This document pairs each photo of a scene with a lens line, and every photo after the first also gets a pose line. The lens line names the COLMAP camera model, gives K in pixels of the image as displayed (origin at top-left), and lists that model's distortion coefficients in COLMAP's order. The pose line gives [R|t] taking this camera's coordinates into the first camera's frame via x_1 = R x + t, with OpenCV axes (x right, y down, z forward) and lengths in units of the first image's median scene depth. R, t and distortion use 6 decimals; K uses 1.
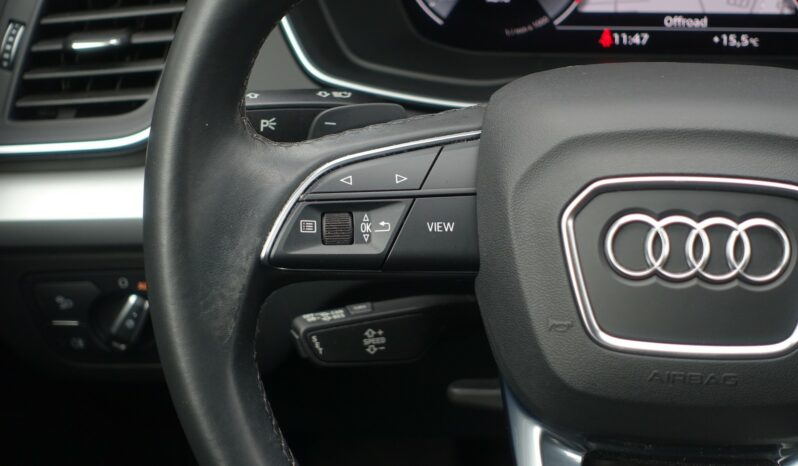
lens RADIAL K [[1628.9, 0, 399.0], [0, 1628.9, 233.0], [0, 0, 1]] dist [-0.174113, -0.029695]
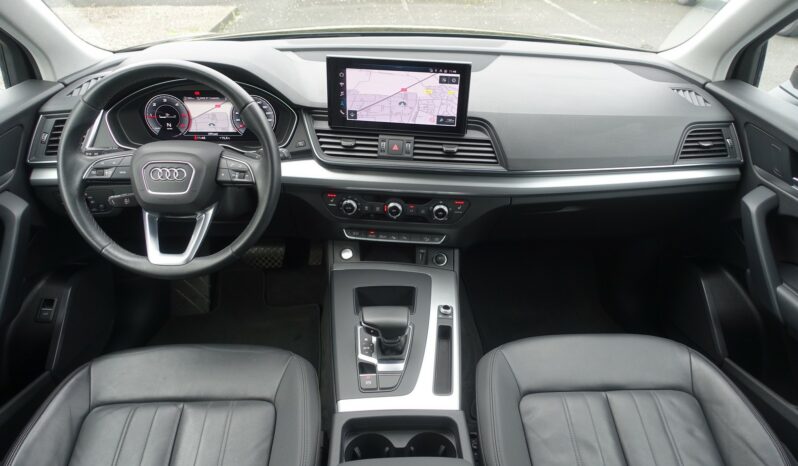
lens RADIAL K [[549.2, 0, 399.0], [0, 549.2, 233.0], [0, 0, 1]] dist [-0.001787, 0.001557]
pose [[0.984327, -0.028956, 0.173961, 0.479466], [0.024159, 0.999269, 0.029630, 0.130373], [-0.174692, -0.024963, 0.984307, -0.699128]]
